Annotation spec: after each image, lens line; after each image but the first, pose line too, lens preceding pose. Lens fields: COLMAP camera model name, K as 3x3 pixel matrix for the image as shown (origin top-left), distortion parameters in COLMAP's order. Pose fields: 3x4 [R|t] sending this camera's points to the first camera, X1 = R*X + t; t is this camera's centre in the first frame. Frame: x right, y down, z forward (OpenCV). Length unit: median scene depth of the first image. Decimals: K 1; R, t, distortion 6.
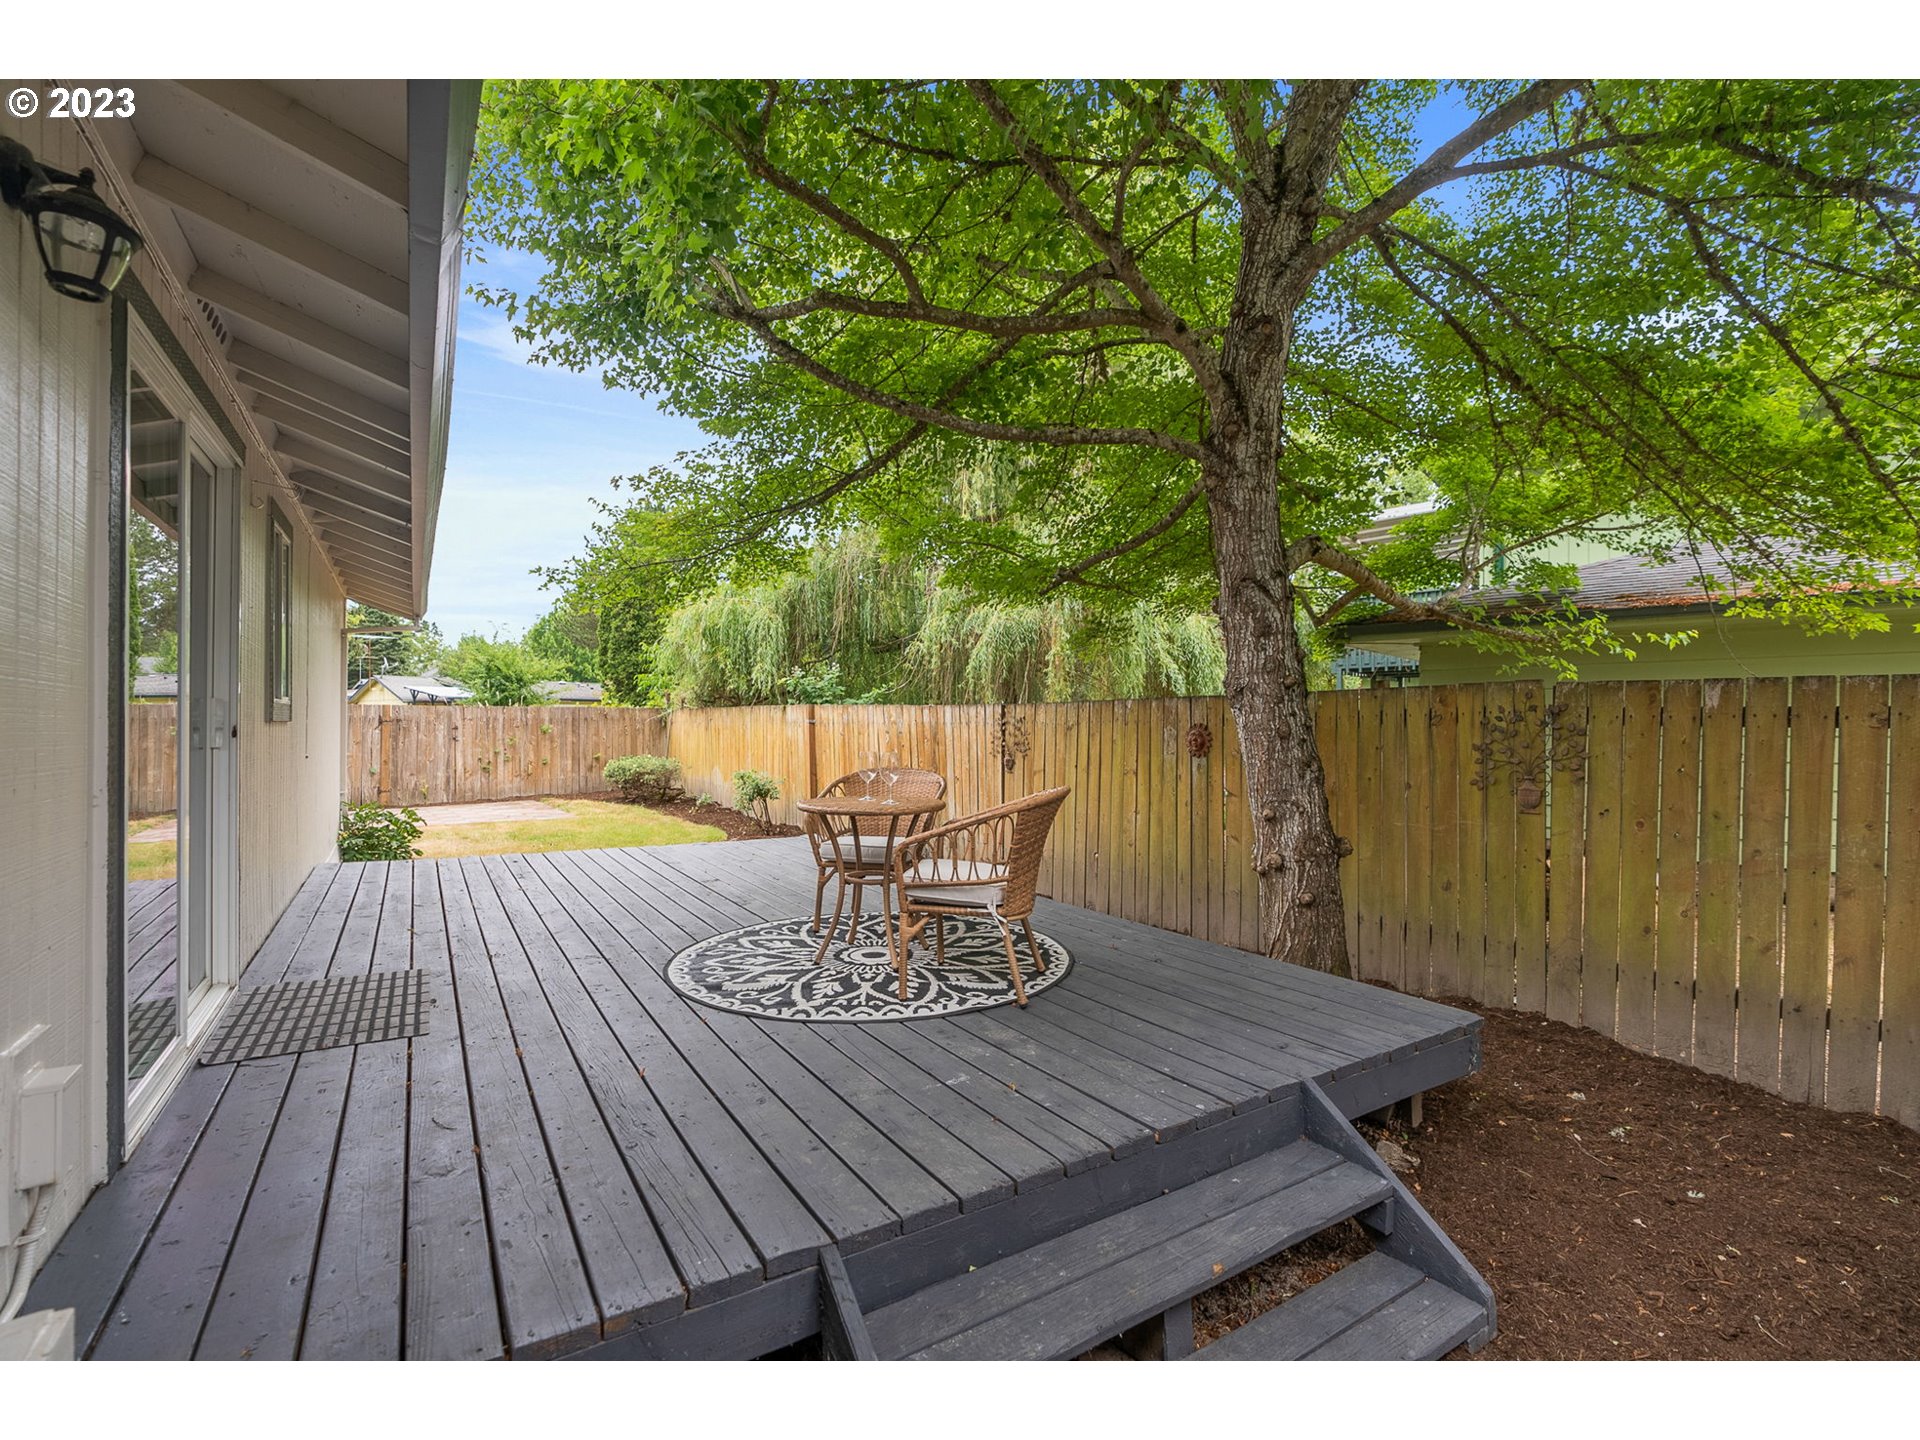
lens RADIAL K [[869.8, 0, 978.4], [0, 869.8, 714.3], [0, 0, 1]] dist [-0.001157, 0.000281]
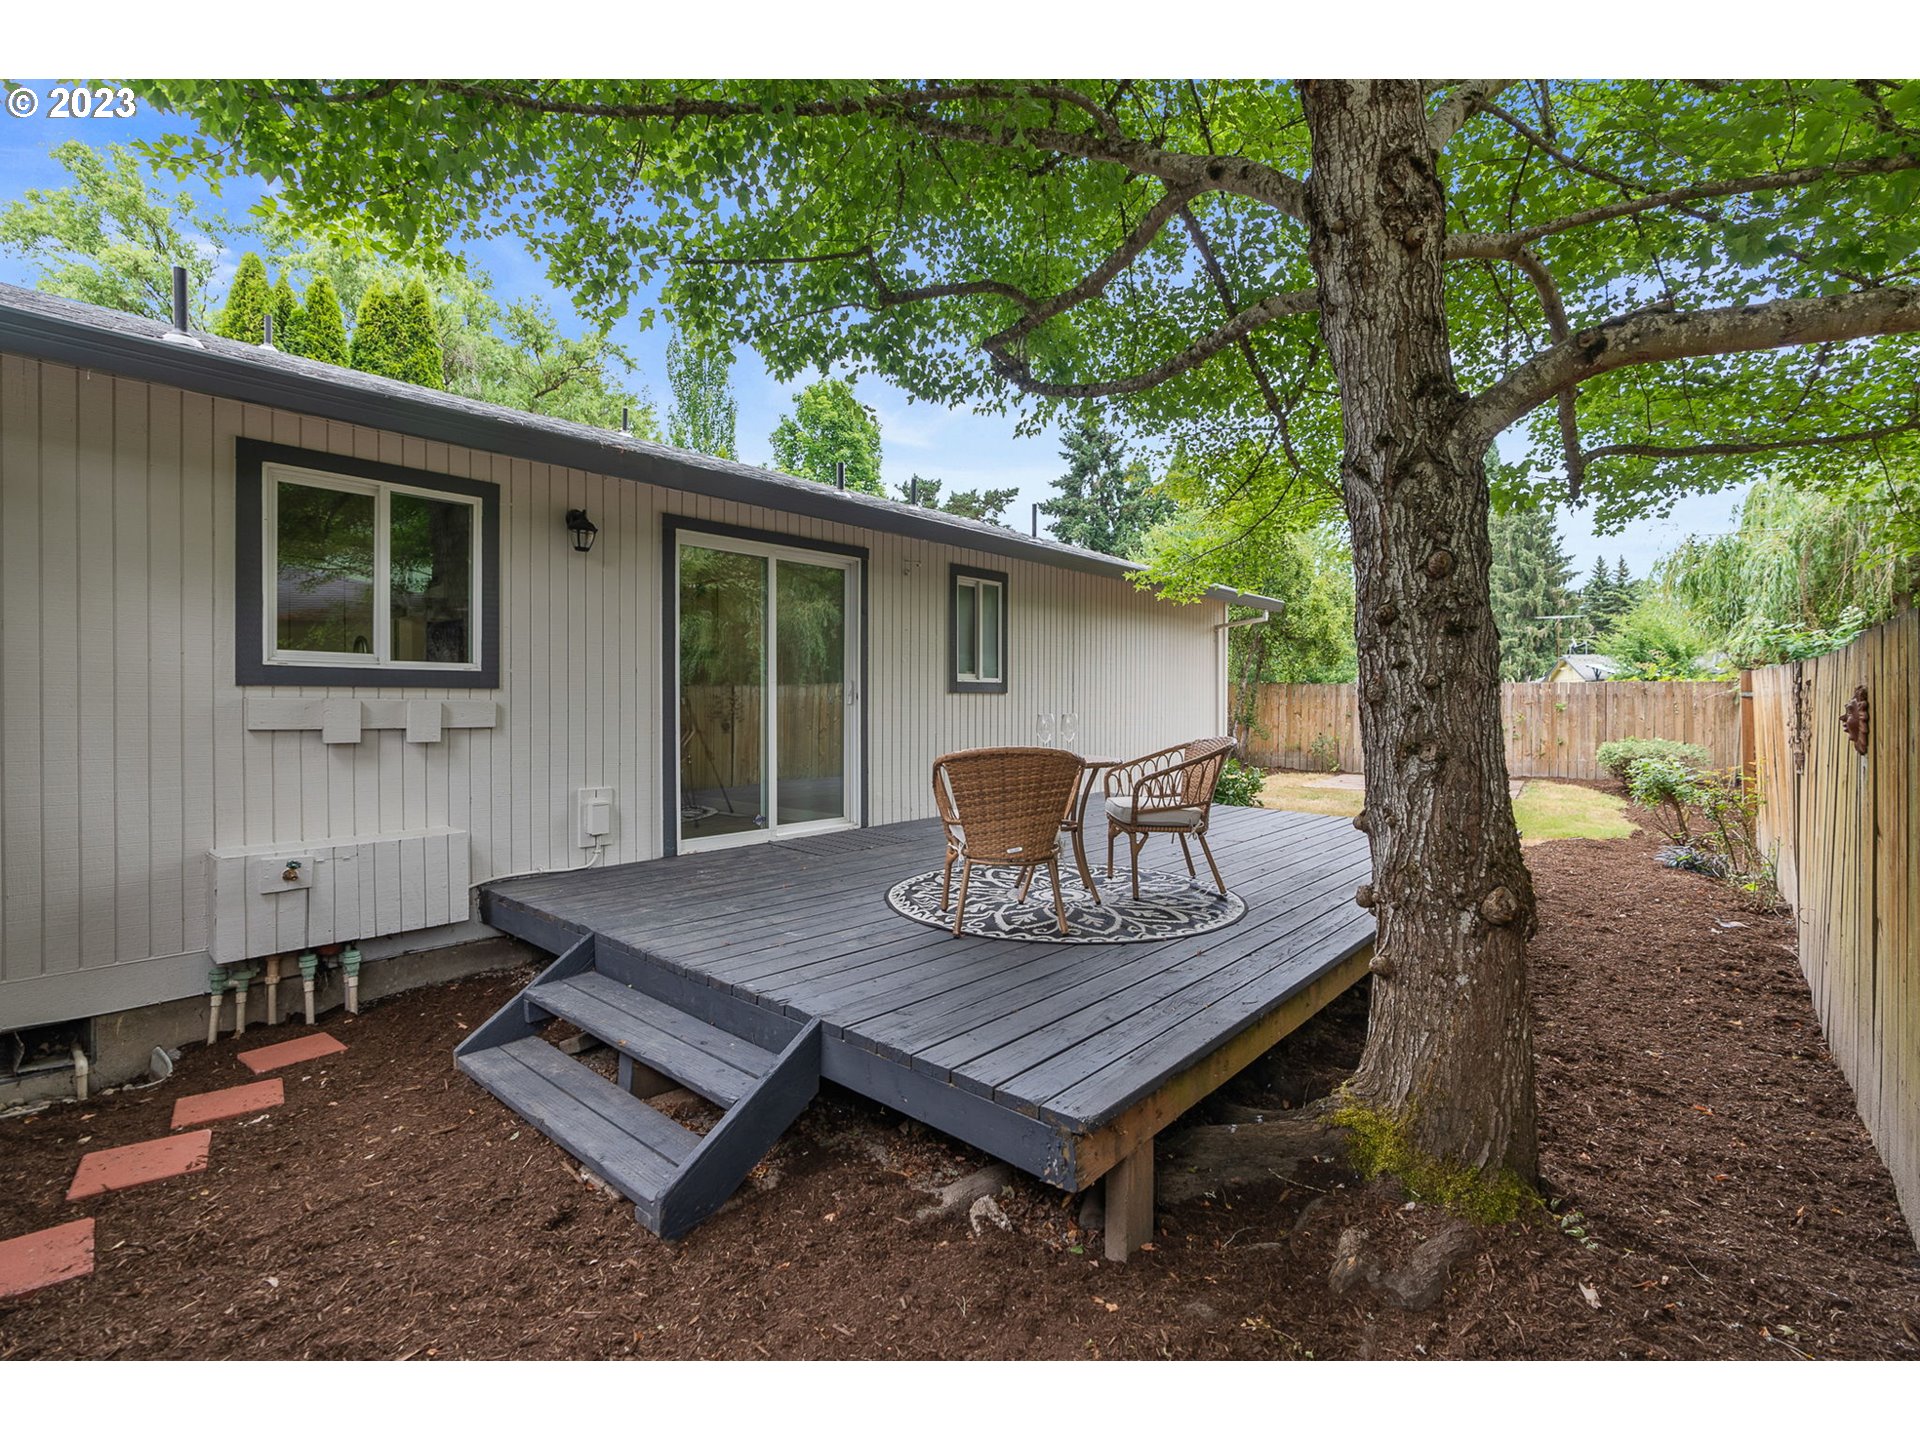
lens RADIAL K [[878.4, 0, 960.0], [0, 878.4, 720.0], [0, 0, 1]] dist [-0.020095, 0.009713]
pose [[0.270074, 0.019242, -0.962647, 0.247796], [0.007770, 0.999724, 0.022163, 0.006303], [0.962808, -0.013466, 0.269850, 0.151288]]
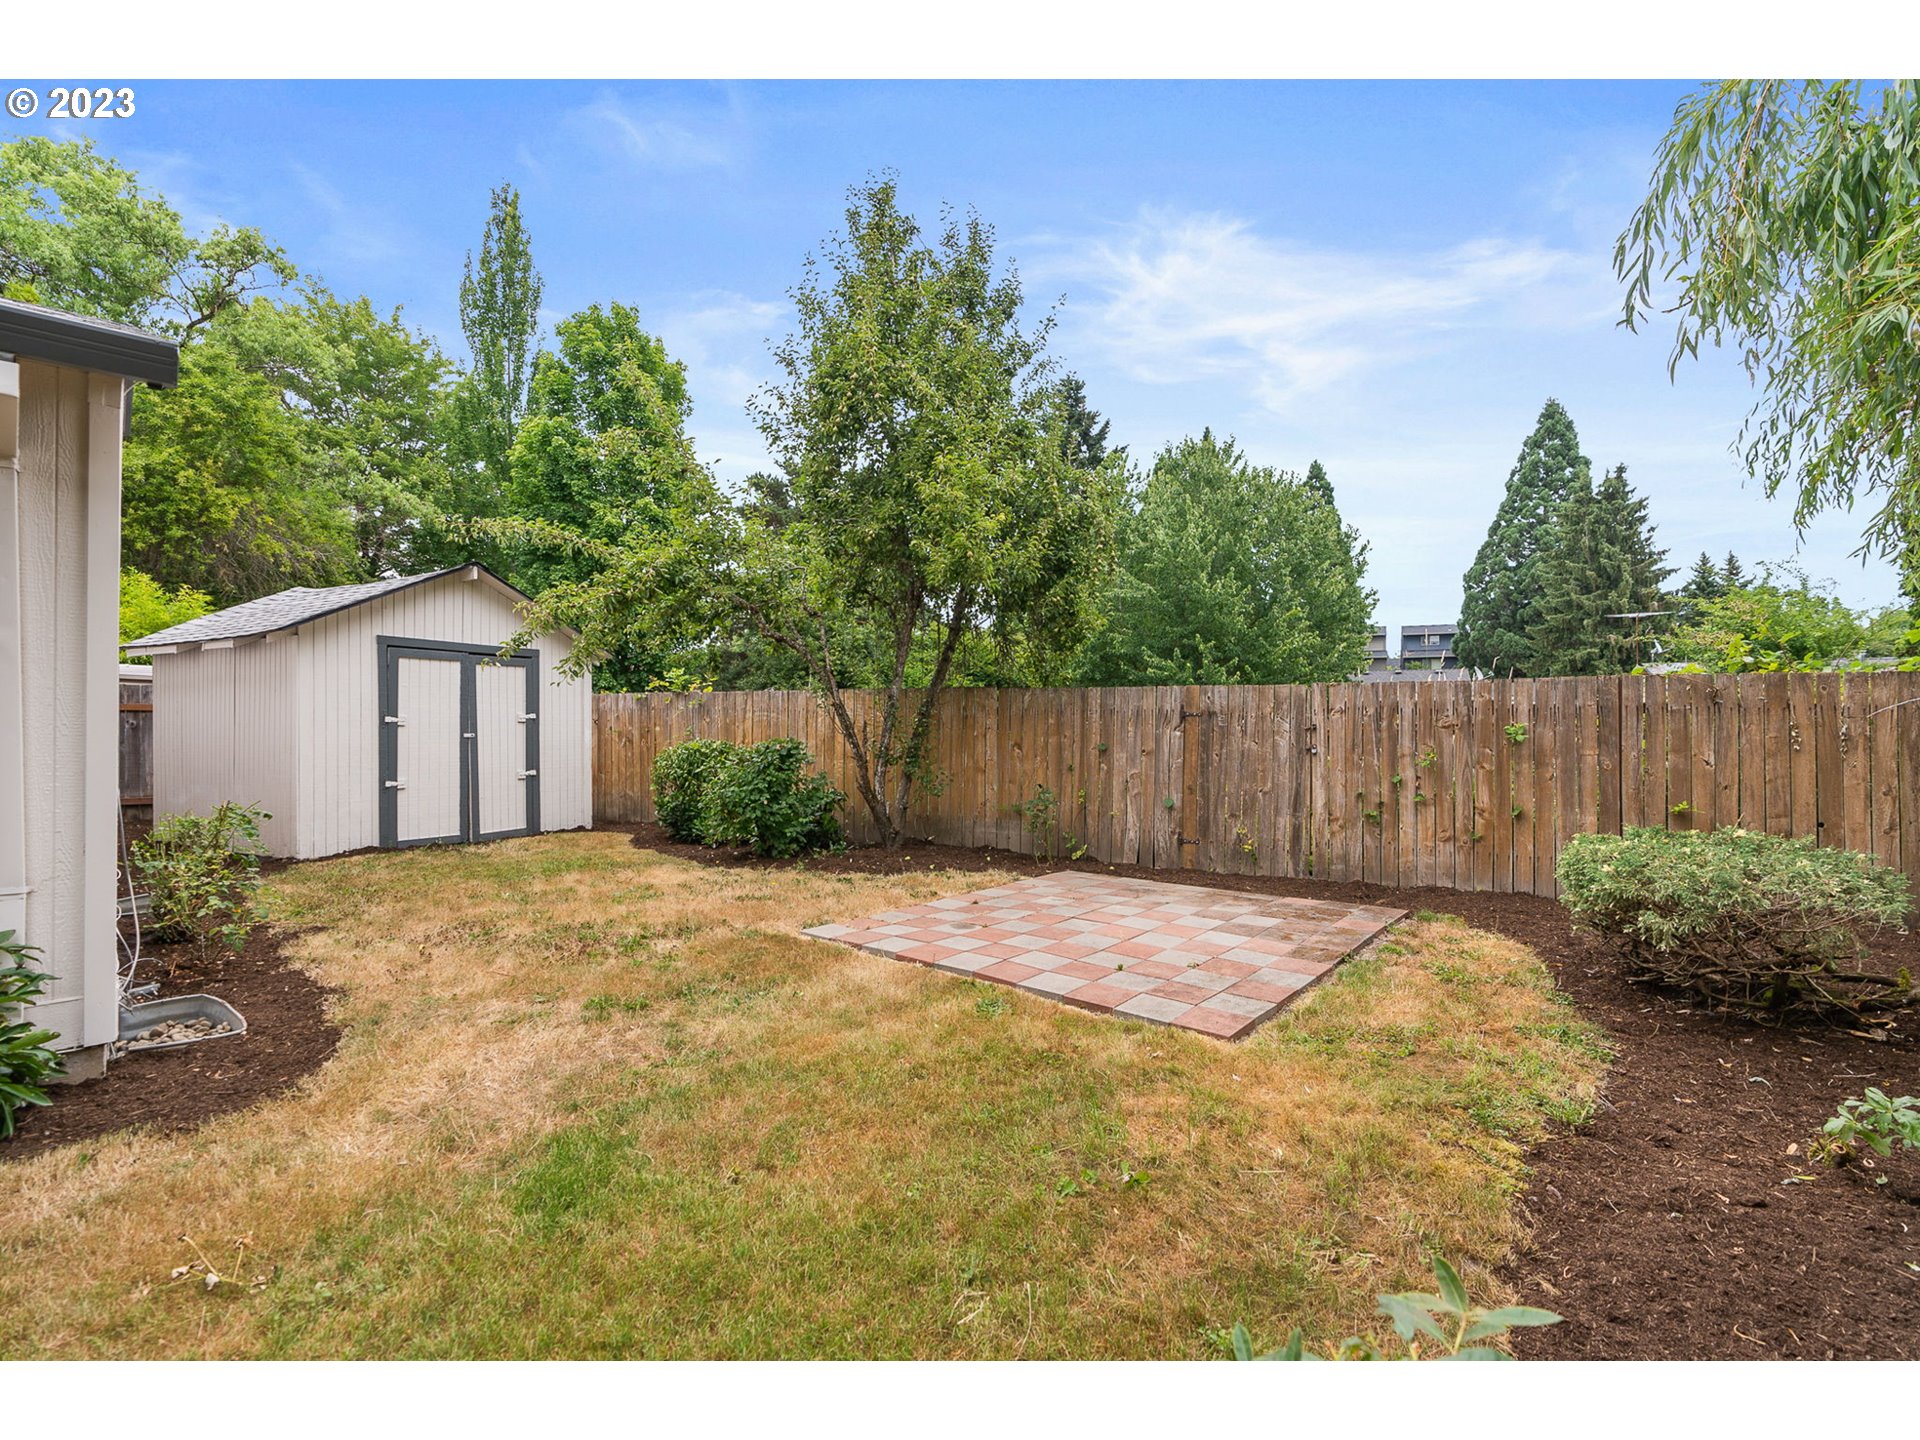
lens RADIAL K [[869.8, 0, 978.4], [0, 869.8, 714.3], [0, 0, 1]] dist [-0.001157, 0.000281]
pose [[0.199309, -0.011792, -0.979866, -0.164626], [0.006346, 0.999922, -0.010742, 0.012132], [0.979916, -0.004077, 0.199368, 0.749750]]
